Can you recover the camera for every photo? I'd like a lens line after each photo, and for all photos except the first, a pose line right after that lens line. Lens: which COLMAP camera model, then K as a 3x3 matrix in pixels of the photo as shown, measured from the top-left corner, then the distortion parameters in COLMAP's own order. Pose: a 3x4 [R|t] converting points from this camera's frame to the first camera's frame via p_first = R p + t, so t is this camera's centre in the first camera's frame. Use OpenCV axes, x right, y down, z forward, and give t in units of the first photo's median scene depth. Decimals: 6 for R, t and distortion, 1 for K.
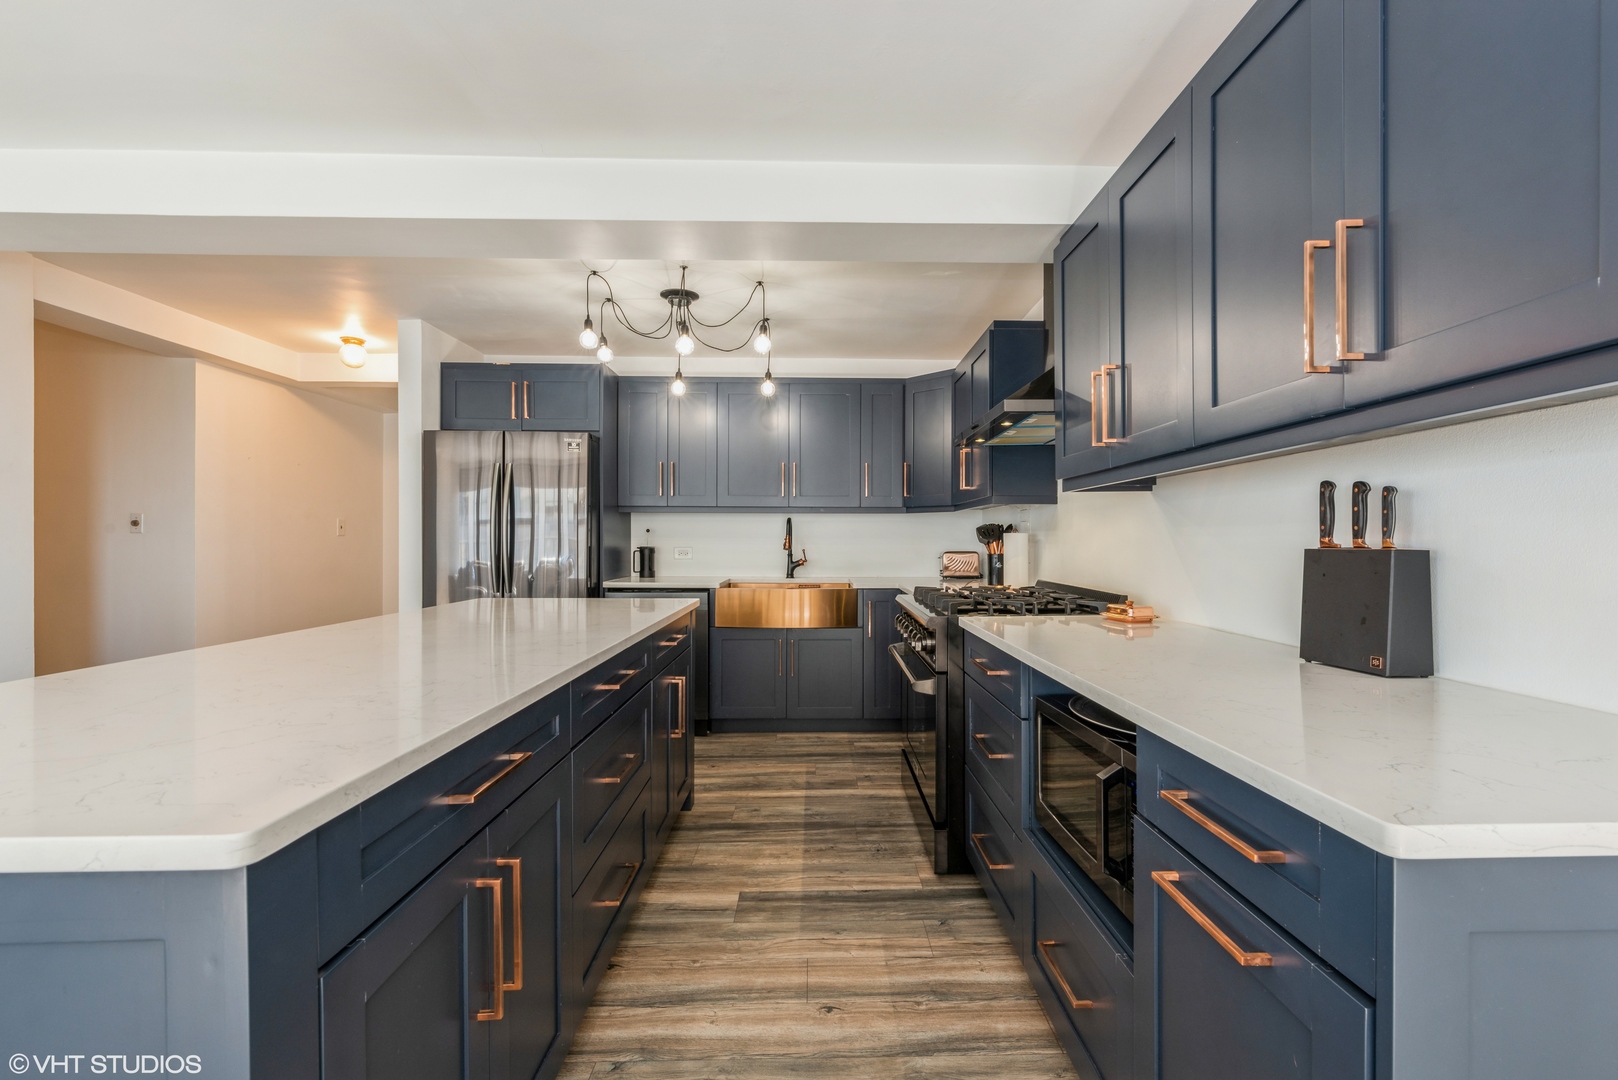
lens RADIAL K [[697.3, 0, 812.8], [0, 697.3, 508.3], [0, 0, 1]] dist [0.001028, -0.000875]
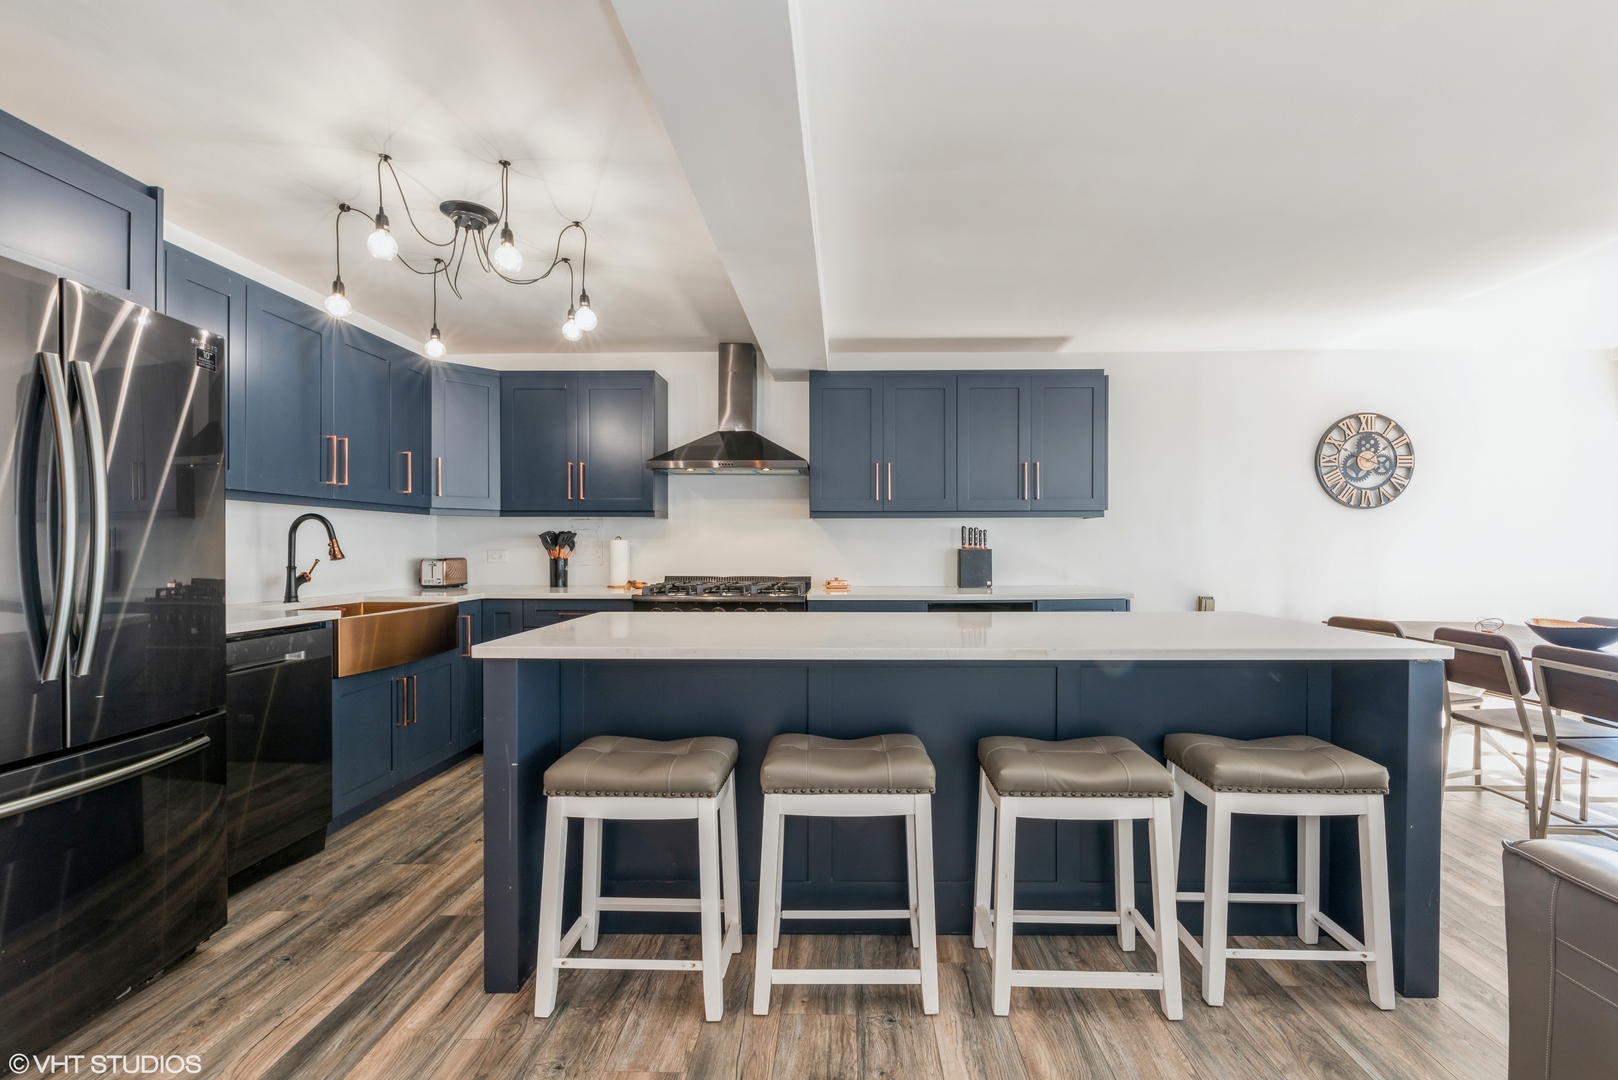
lens RADIAL K [[697.3, 0, 817.3], [0, 697.3, 553.4], [0, 0, 1]] dist [0.001028, -0.000875]
pose [[0.024513, 0.000246, 0.999699, -0.920929], [-0.045066, 0.998984, 0.000860, 0.041931], [-0.998683, -0.045074, 0.024499, 0.647663]]
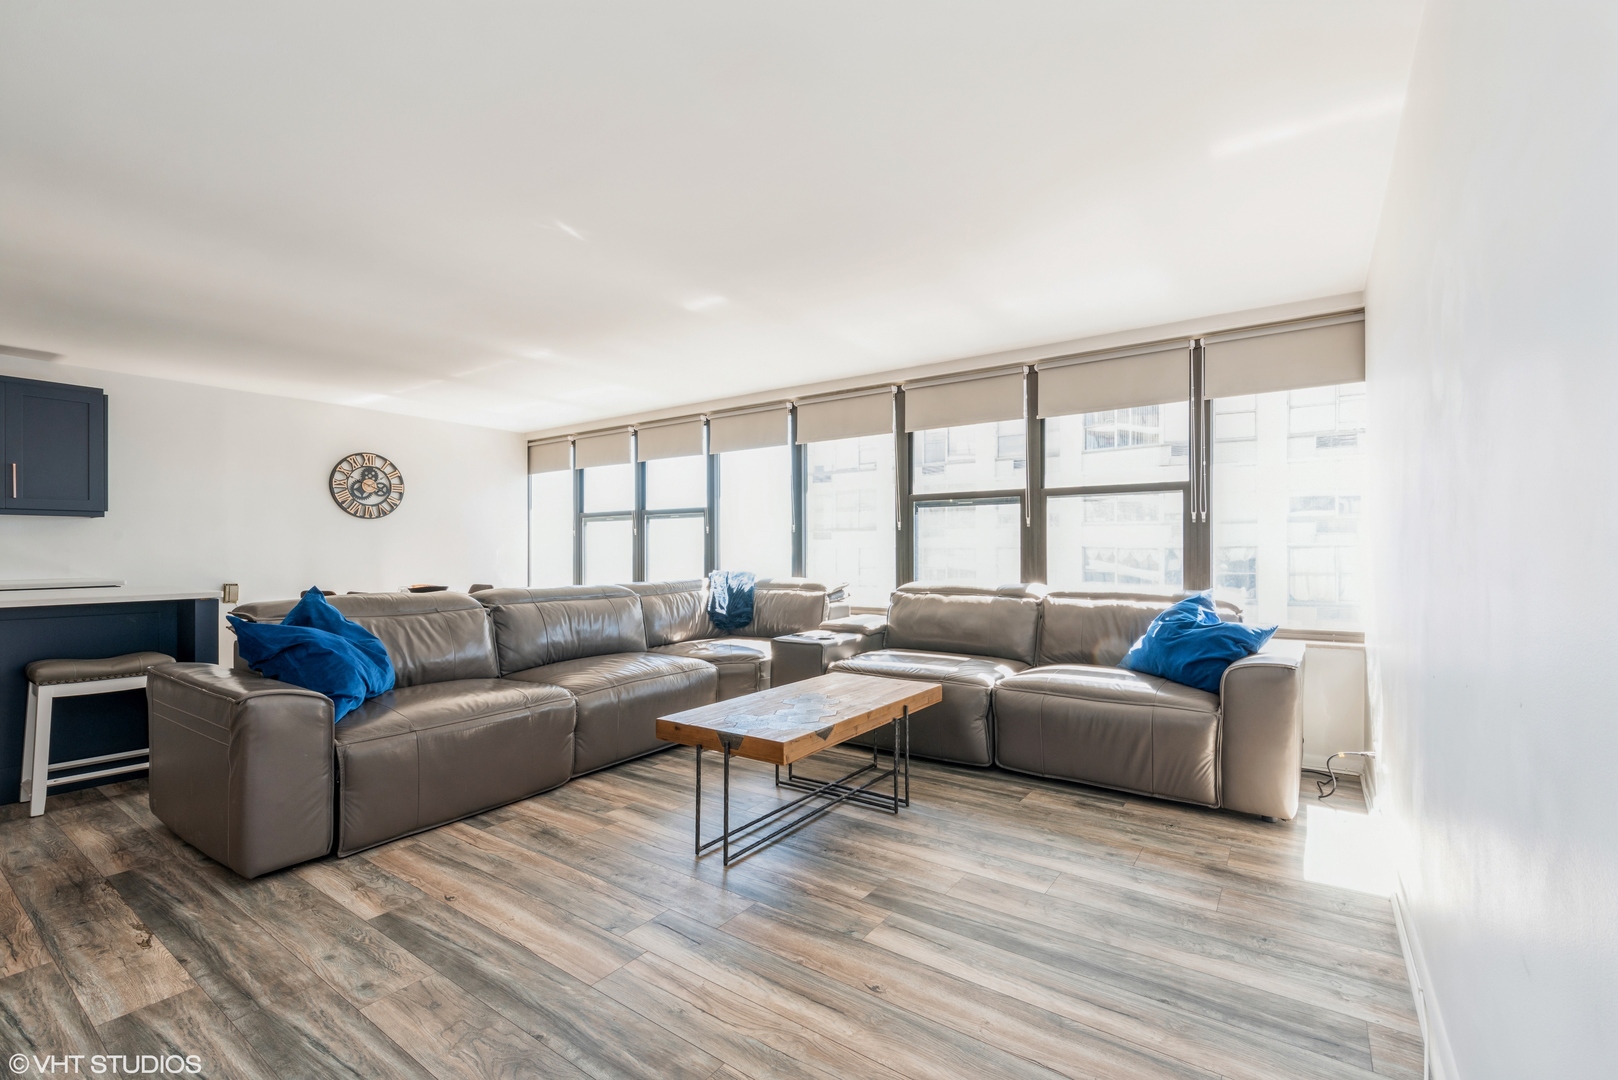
lens RADIAL K [[697.3, 0, 825.3], [0, 697.3, 554.1], [0, 0, 1]] dist [0.001028, -0.000875]
pose [[-0.829563, 0.007175, 0.558366, -1.639844], [-0.017460, 0.999095, -0.038778, 0.059655], [-0.558140, -0.041918, -0.828688, 0.536455]]
